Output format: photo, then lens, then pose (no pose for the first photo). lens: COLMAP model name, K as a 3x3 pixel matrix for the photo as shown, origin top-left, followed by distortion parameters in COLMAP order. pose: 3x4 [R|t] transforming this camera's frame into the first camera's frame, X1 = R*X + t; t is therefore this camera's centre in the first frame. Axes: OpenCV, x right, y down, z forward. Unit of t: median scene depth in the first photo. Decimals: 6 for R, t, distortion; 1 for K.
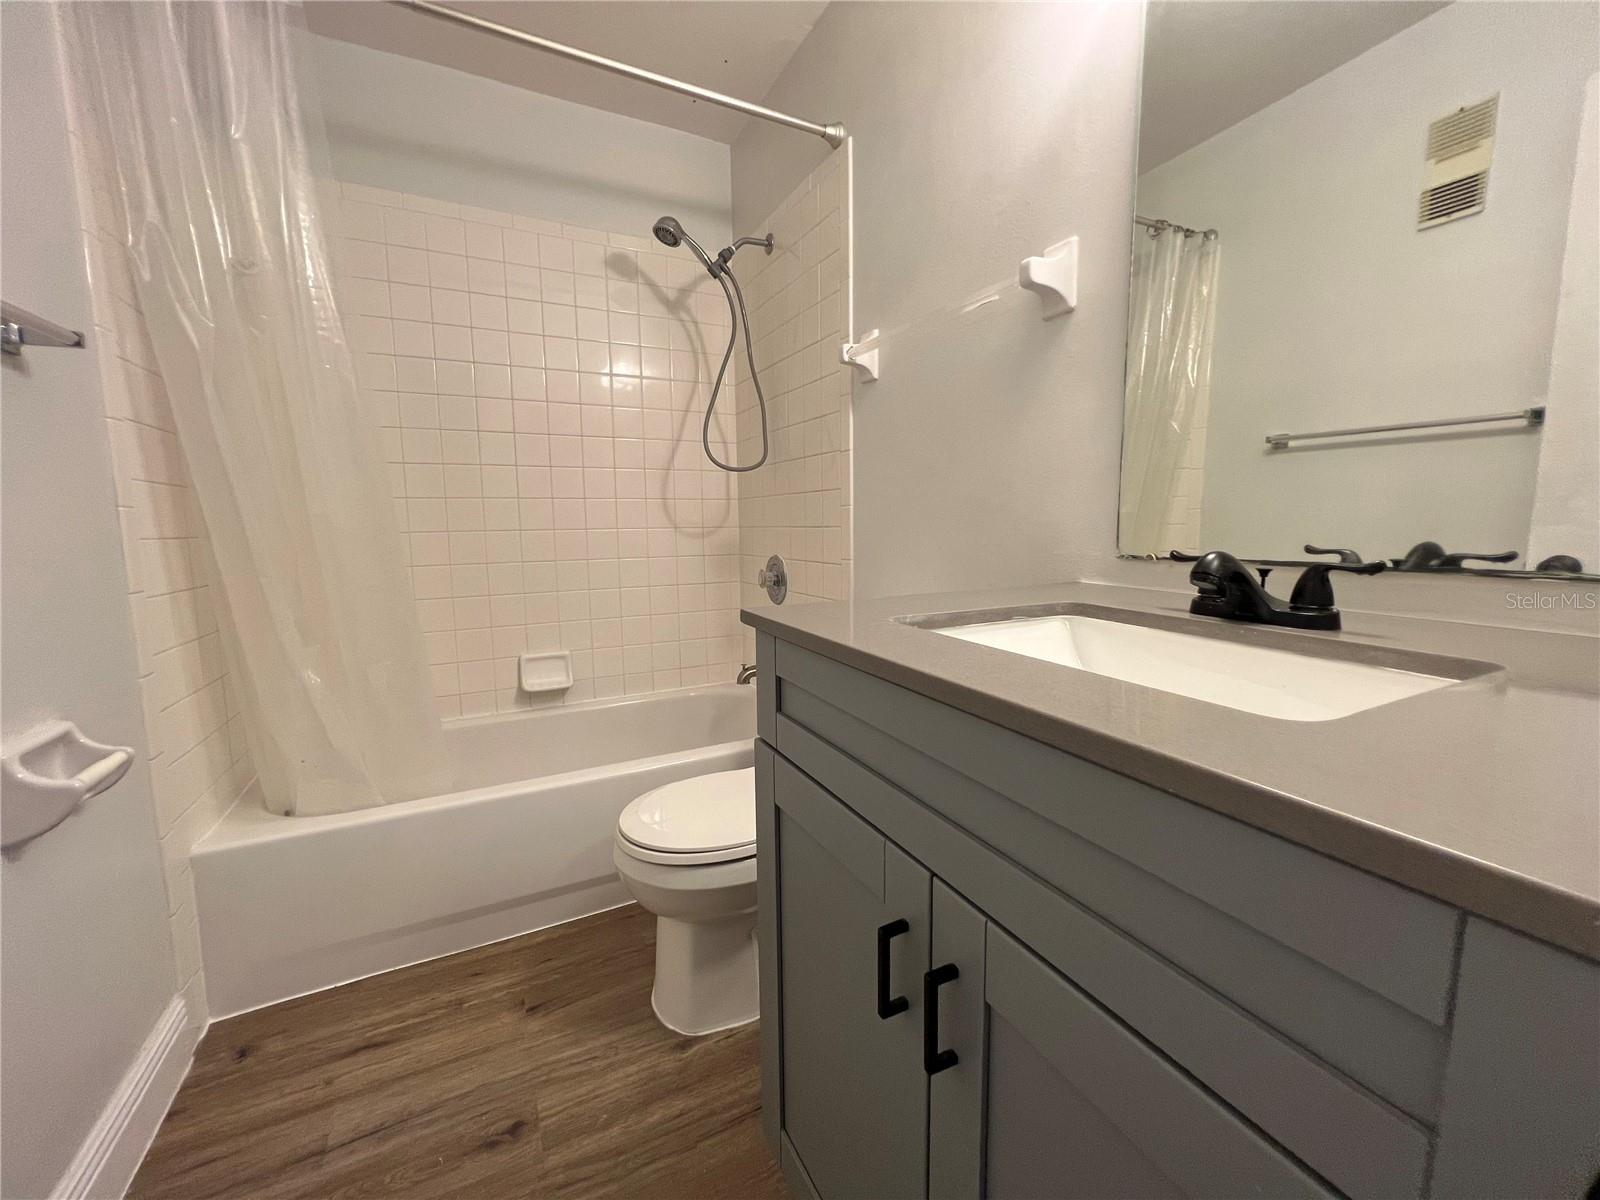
lens RADIAL K [[645.2, 0, 798.6], [0, 645.2, 591.3], [0, 0, 1]] dist [0.002047, 0.000062]
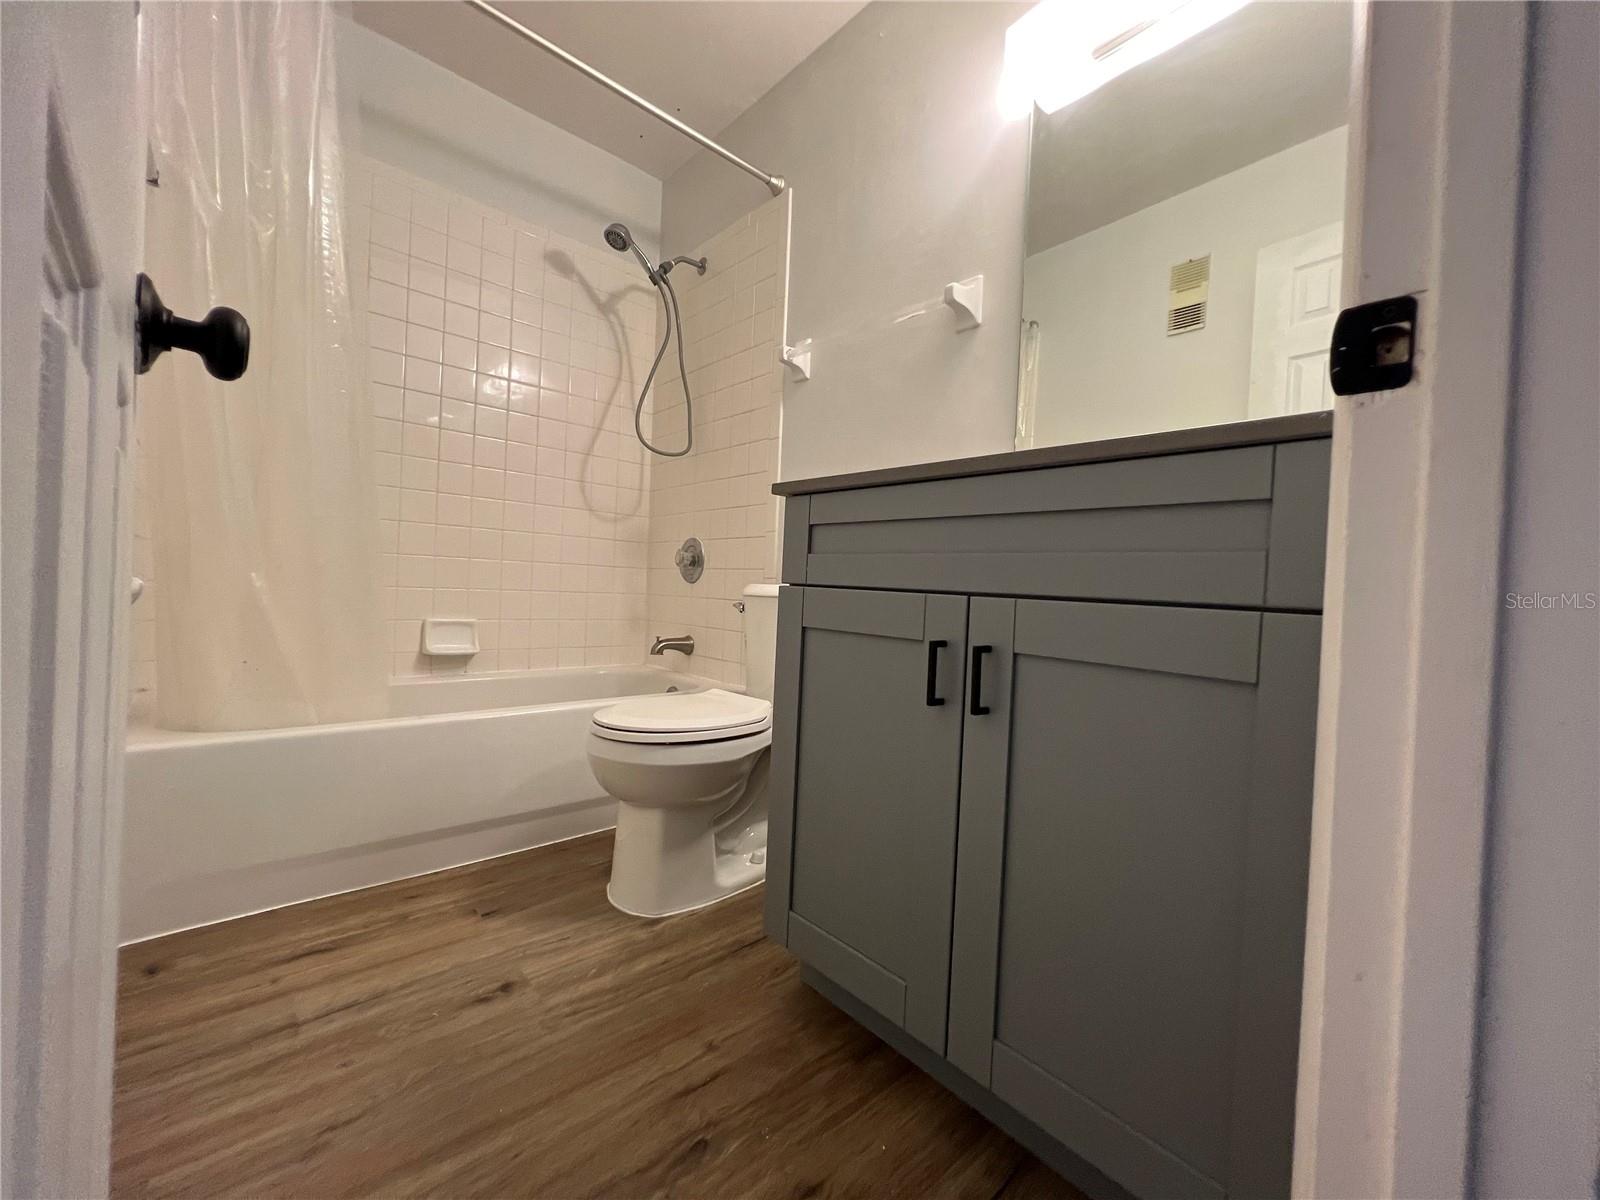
lens RADIAL K [[645.2, 0, 798.6], [0, 645.2, 591.3], [0, 0, 1]] dist [0.002047, 0.000062]
pose [[0.964797, 0.052618, 0.257678, -0.189274], [-0.025924, 0.994037, -0.105917, 0.197835], [-0.261714, 0.095509, 0.960408, -0.117364]]
